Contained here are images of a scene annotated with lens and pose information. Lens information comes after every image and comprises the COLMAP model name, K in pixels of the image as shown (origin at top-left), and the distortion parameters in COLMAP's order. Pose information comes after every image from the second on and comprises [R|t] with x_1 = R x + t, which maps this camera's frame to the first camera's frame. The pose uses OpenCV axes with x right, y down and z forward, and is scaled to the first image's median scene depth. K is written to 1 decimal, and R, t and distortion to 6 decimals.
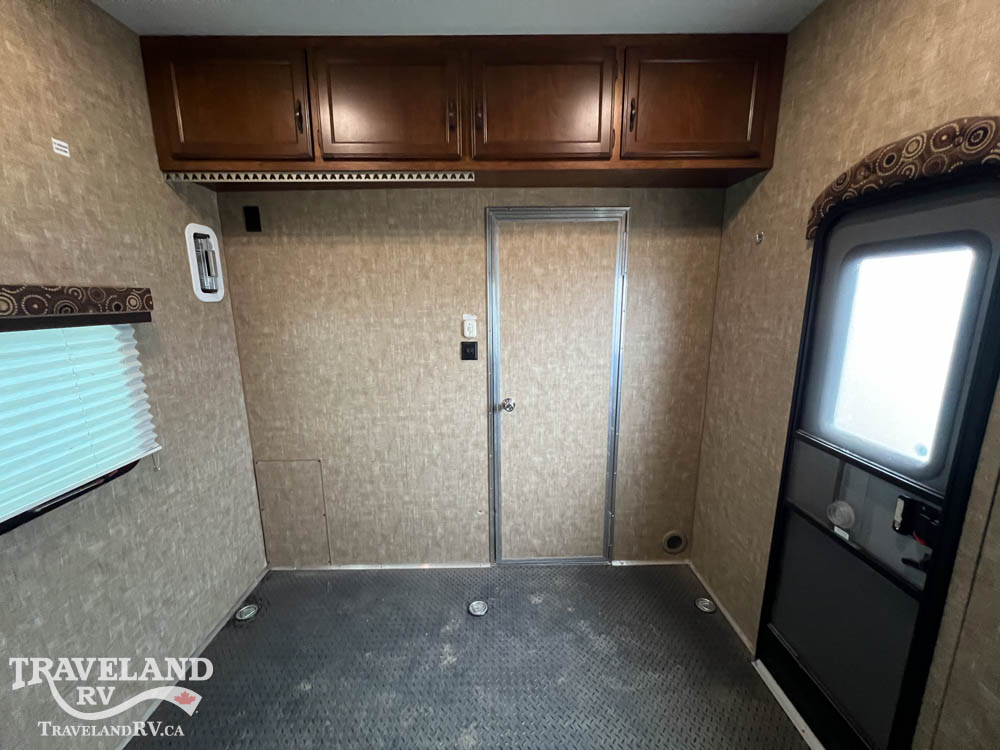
lens RADIAL K [[409.5, 0, 497.4], [0, 409.5, 373.6], [0, 0, 1]] dist [-0.000864, -0.000049]
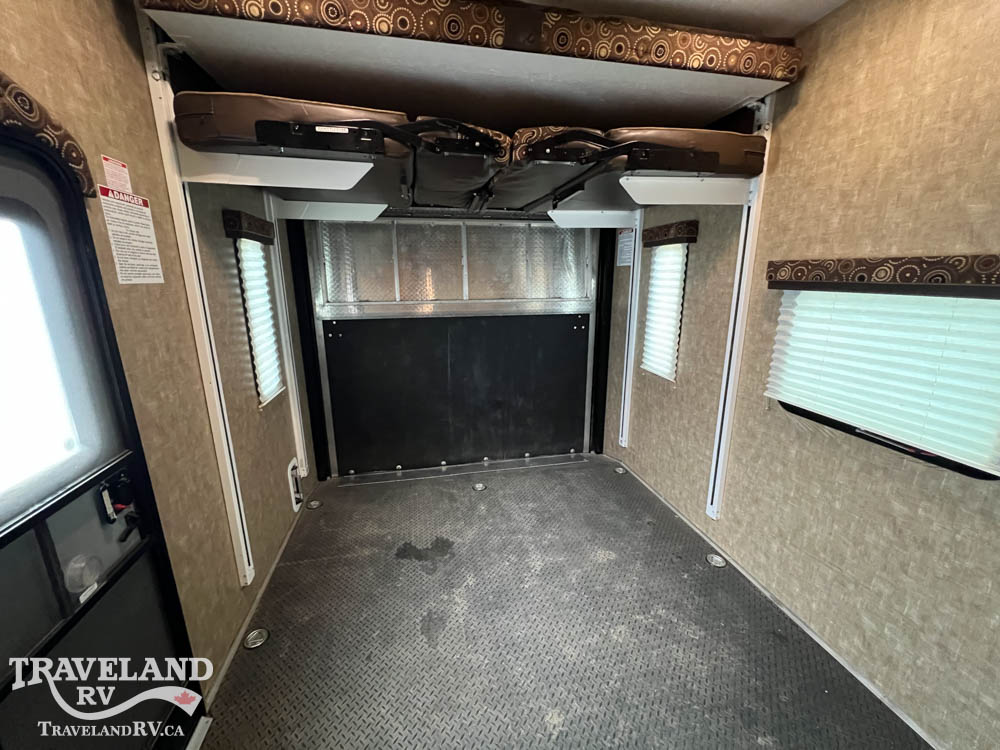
lens RADIAL K [[400.8, 0, 497.6], [0, 400.8, 373.3], [0, 0, 1]] dist [-0.001373, 0.000664]
pose [[-0.980483, 0.056324, -0.188361, 0.247887], [-0.026927, 0.910582, 0.412450, -0.335852], [0.194749, 0.409472, -0.891294, 1.829146]]
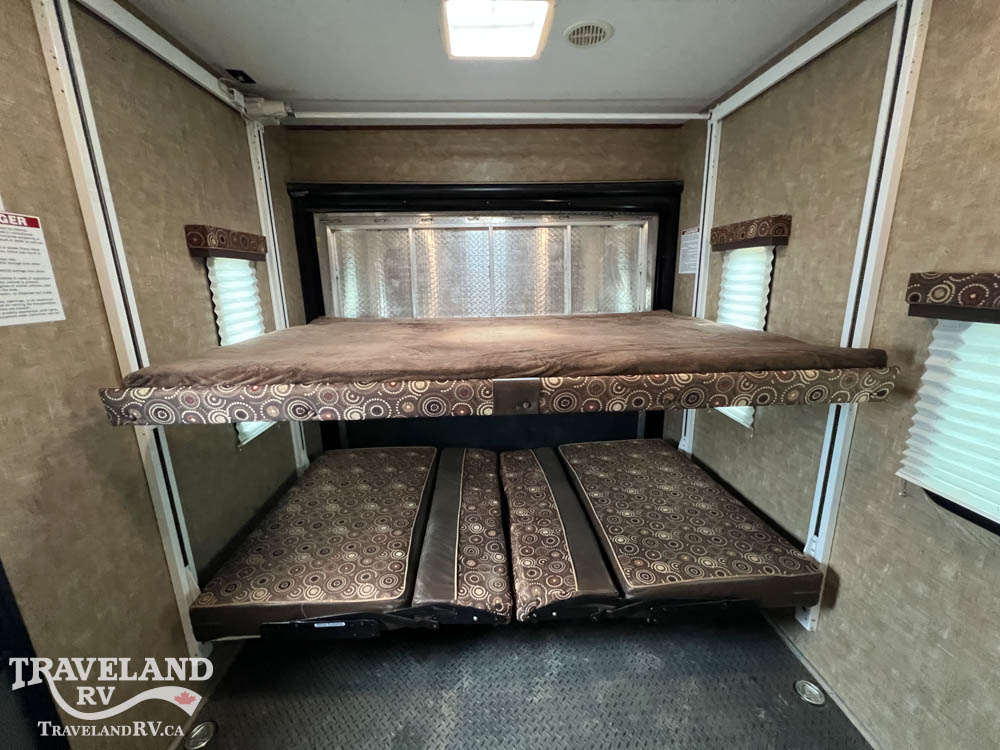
lens RADIAL K [[400.8, 0, 497.6], [0, 400.8, 373.3], [0, 0, 1]] dist [-0.001373, 0.000664]
pose [[-0.998782, 0.035025, -0.034747, -0.001419], [0.017742, 0.912155, 0.409461, -0.321899], [0.046036, 0.408346, -0.911666, 1.467544]]
